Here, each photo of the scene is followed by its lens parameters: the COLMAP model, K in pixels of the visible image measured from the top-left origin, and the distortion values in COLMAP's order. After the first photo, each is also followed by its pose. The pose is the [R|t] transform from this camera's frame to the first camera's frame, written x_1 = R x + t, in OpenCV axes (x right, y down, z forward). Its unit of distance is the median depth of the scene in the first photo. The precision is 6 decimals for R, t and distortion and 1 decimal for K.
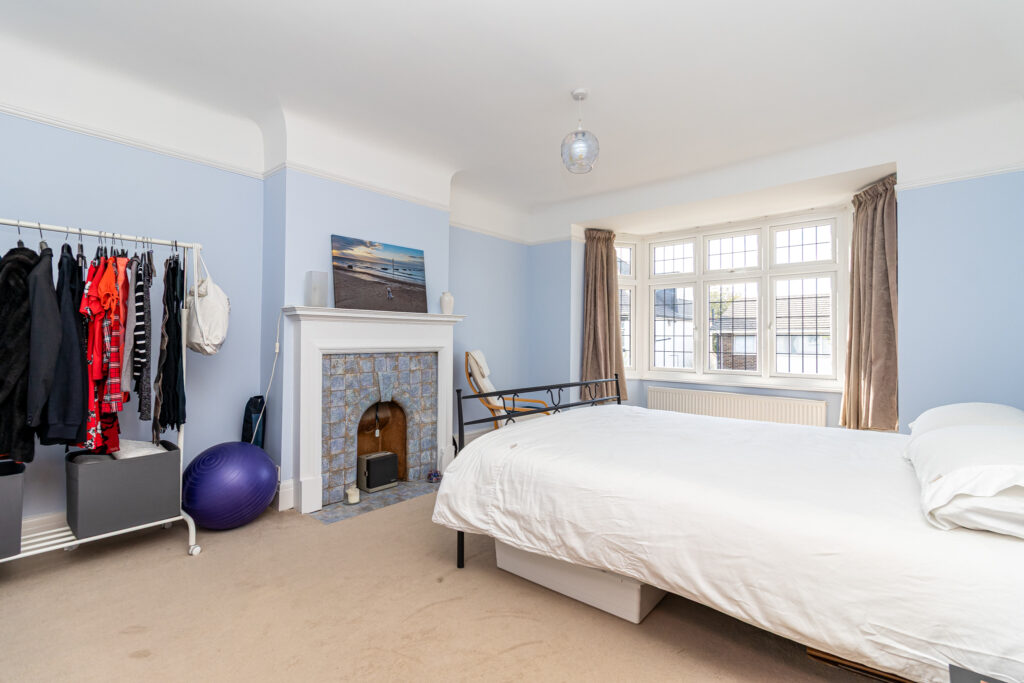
lens RADIAL K [[470.4, 0, 510.4], [0, 470.4, 329.9], [0, 0, 1]] dist [0.002210, -0.000475]
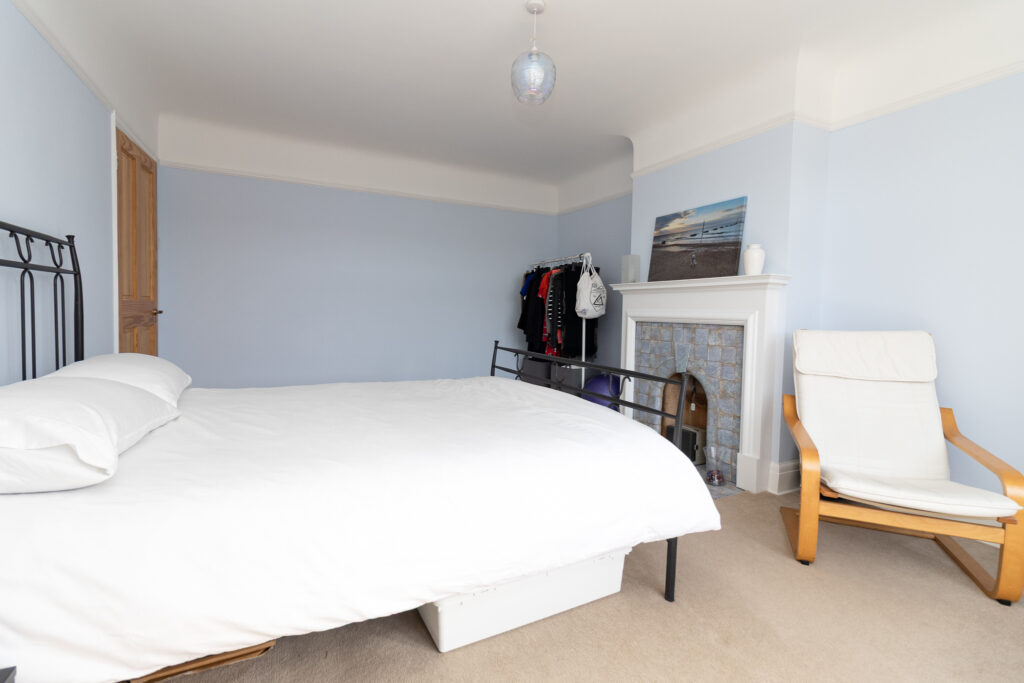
lens RADIAL K [[470.4, 0, 510.4], [0, 470.4, 329.9], [0, 0, 1]] dist [0.002210, -0.000475]
pose [[-0.380968, 0.022891, -0.924305, 0.755269], [-0.005614, 0.999618, 0.027070, 0.037652], [0.924571, 0.015502, -0.380694, 1.026489]]
